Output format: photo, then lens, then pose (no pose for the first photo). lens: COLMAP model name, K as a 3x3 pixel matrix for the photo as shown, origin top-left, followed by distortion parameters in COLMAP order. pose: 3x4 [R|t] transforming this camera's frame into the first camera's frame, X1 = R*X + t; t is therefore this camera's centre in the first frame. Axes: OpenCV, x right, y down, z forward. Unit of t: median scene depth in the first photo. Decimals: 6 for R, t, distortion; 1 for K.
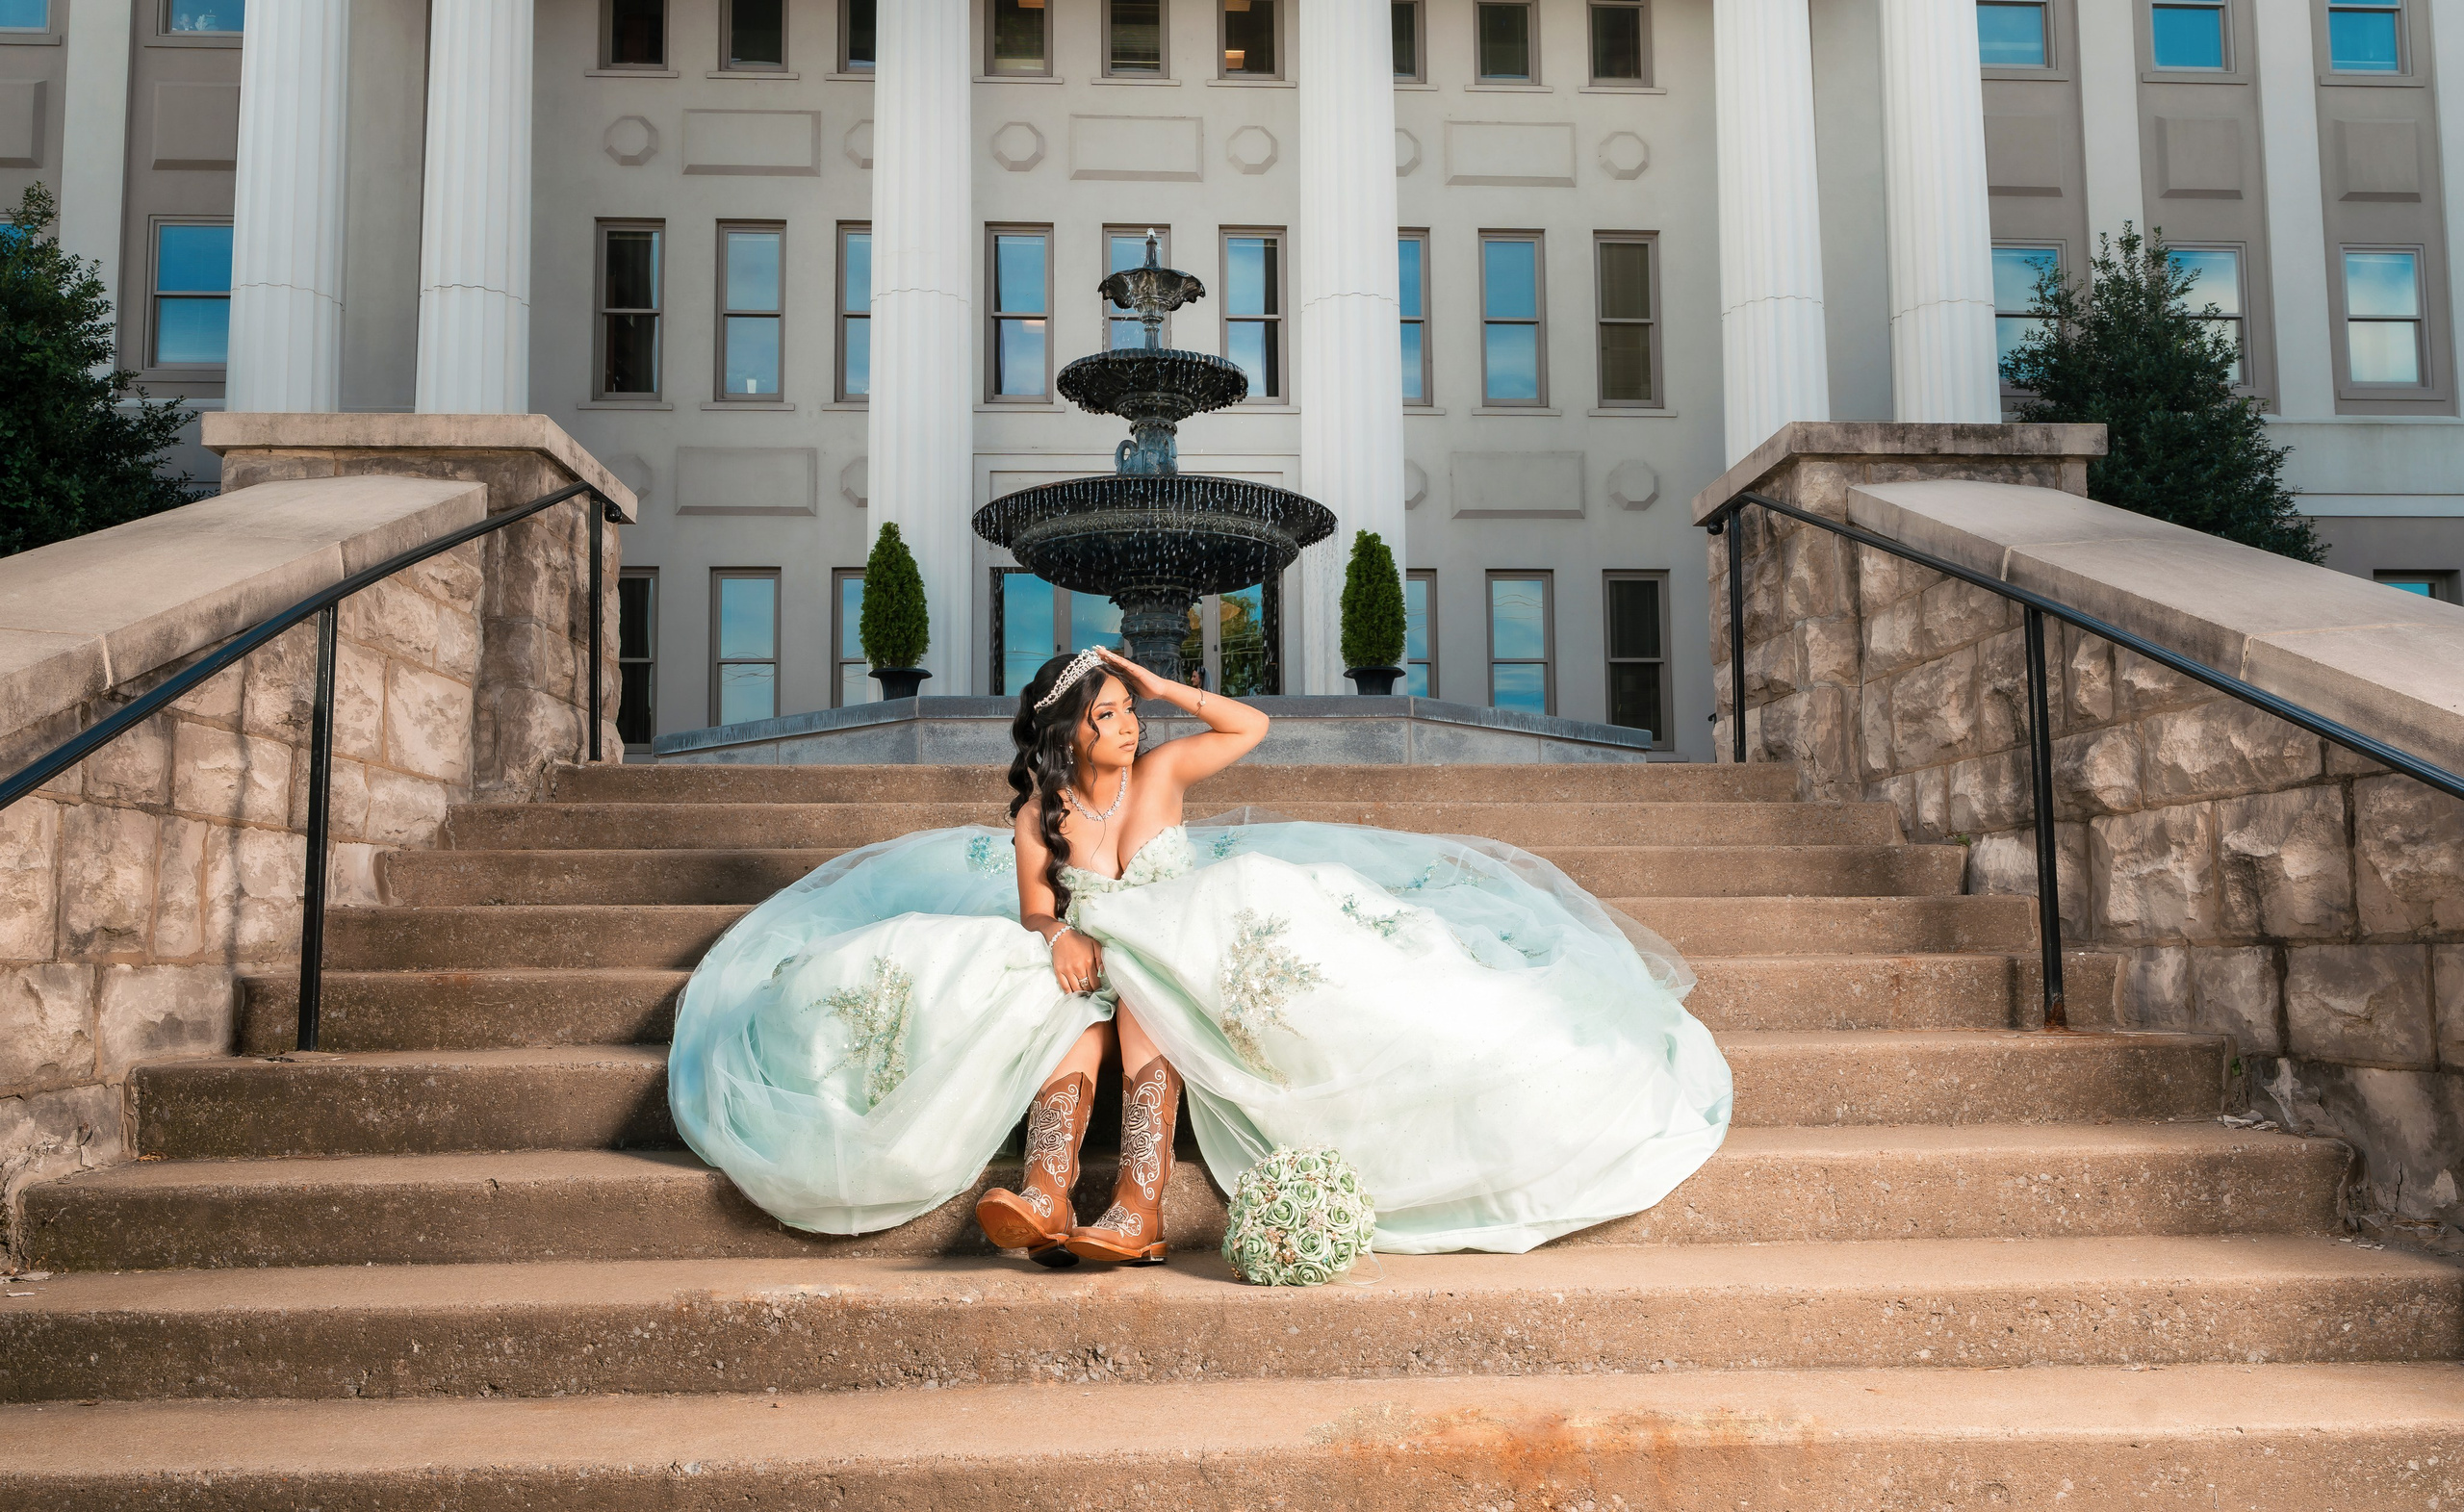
lens RADIAL K [[1849.6, 0, 1232.0], [0, 1849.6, 756.0], [0, 0, 1]] dist [0.009246, 0.010679]
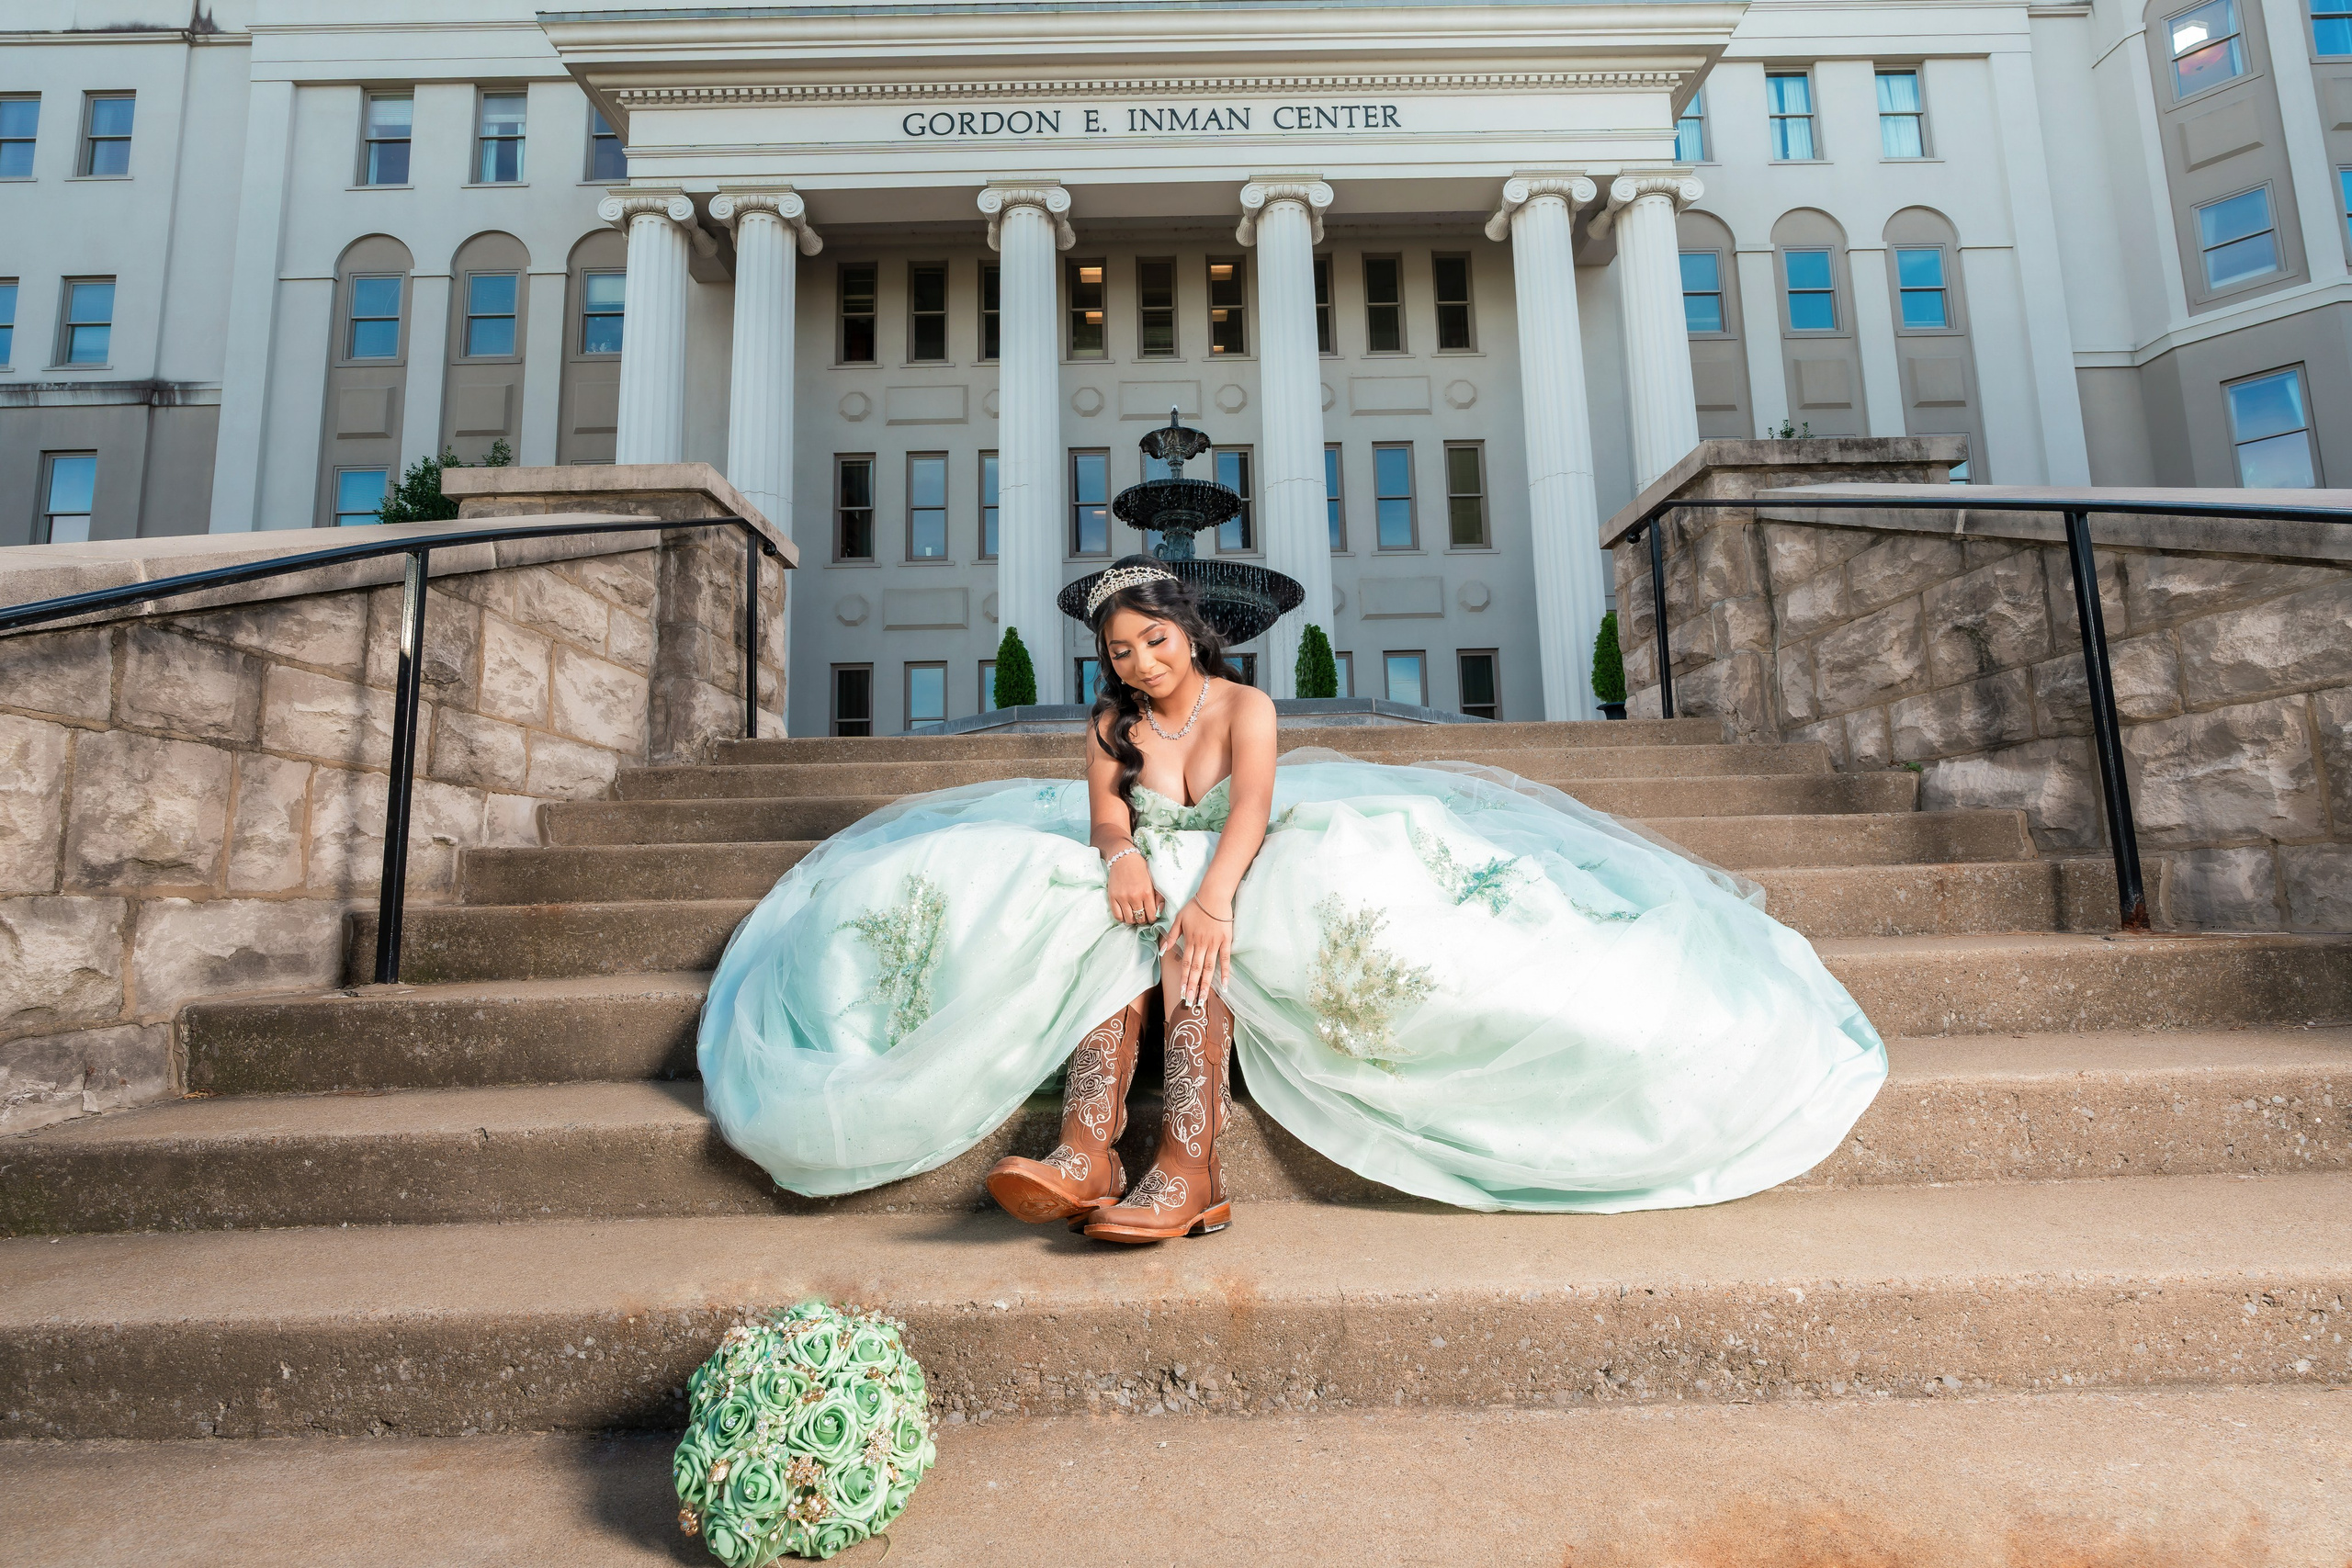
lens RADIAL K [[1097.2, 0, 1177.3], [0, 1097.2, 729.6], [0, 0, 1]] dist [0.000287, 0.000562]
pose [[0.998921, -0.023339, -0.040141, -0.026789], [0.021520, 0.998748, -0.045164, 0.041393], [0.041144, 0.044252, 0.998173, 0.297758]]
